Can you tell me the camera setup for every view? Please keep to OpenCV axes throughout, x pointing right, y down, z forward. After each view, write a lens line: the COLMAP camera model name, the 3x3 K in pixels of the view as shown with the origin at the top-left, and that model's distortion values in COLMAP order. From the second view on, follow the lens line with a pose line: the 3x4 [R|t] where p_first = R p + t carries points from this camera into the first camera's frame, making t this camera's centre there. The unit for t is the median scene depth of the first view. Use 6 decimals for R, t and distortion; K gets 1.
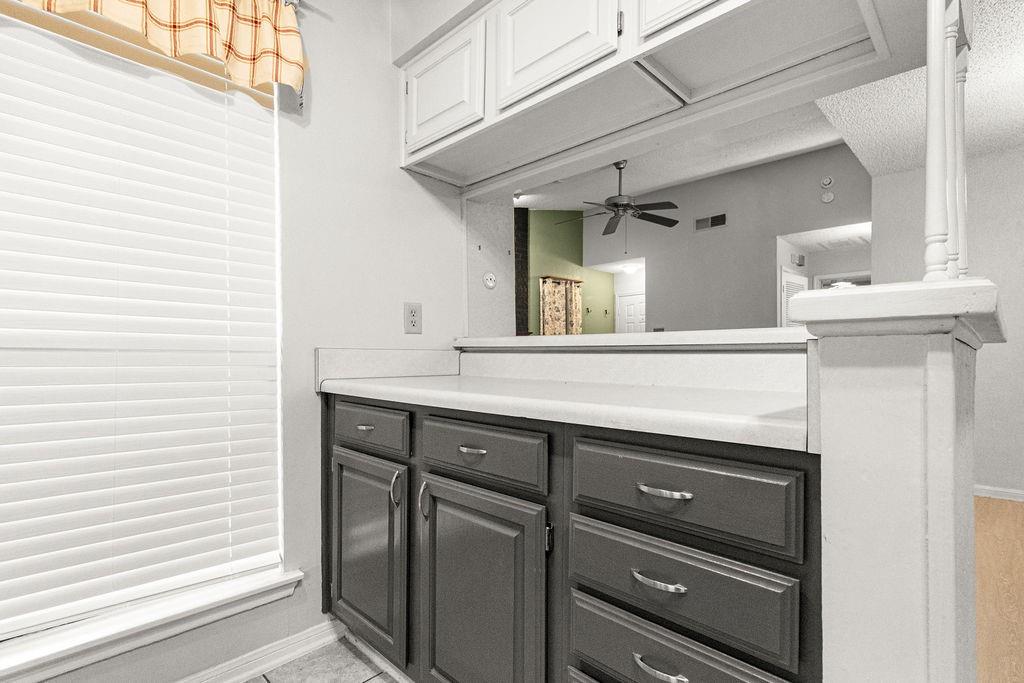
lens RADIAL K [[485.5, 0, 514.3], [0, 485.5, 358.7], [0, 0, 1]] dist [0.000846, -0.000129]
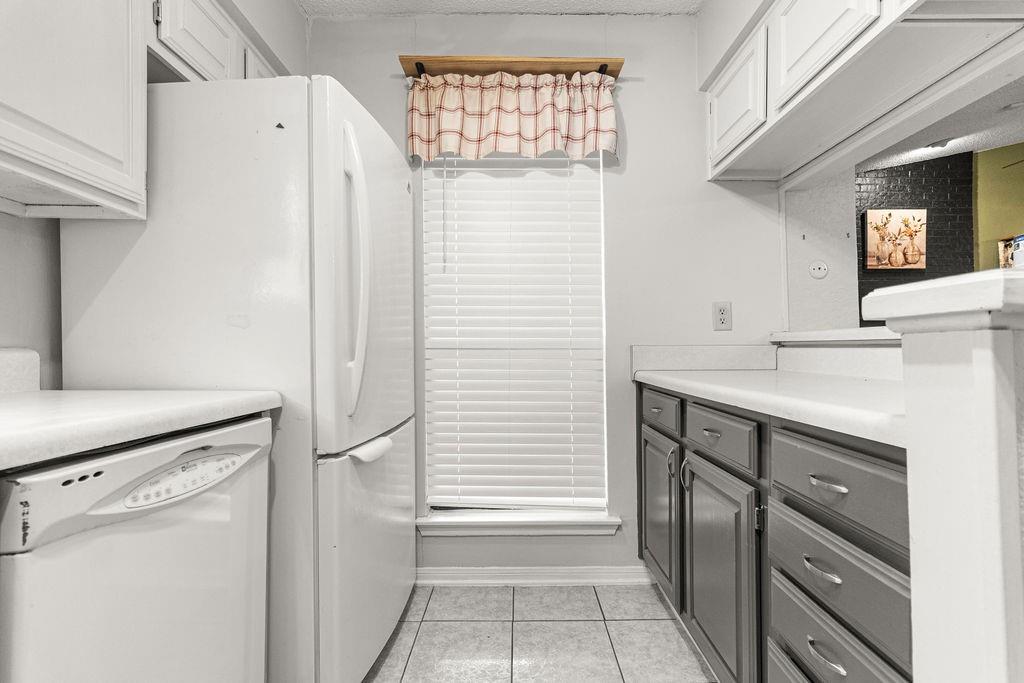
lens RADIAL K [[479.1, 0, 513.6], [0, 479.1, 353.5], [0, 0, 1]] dist [-0.002116, -0.000547]
pose [[0.694881, -0.002610, -0.719120, 0.284921], [0.002840, 0.999996, -0.000885, -0.001008], [0.719119, -0.001428, 0.694886, -0.089591]]
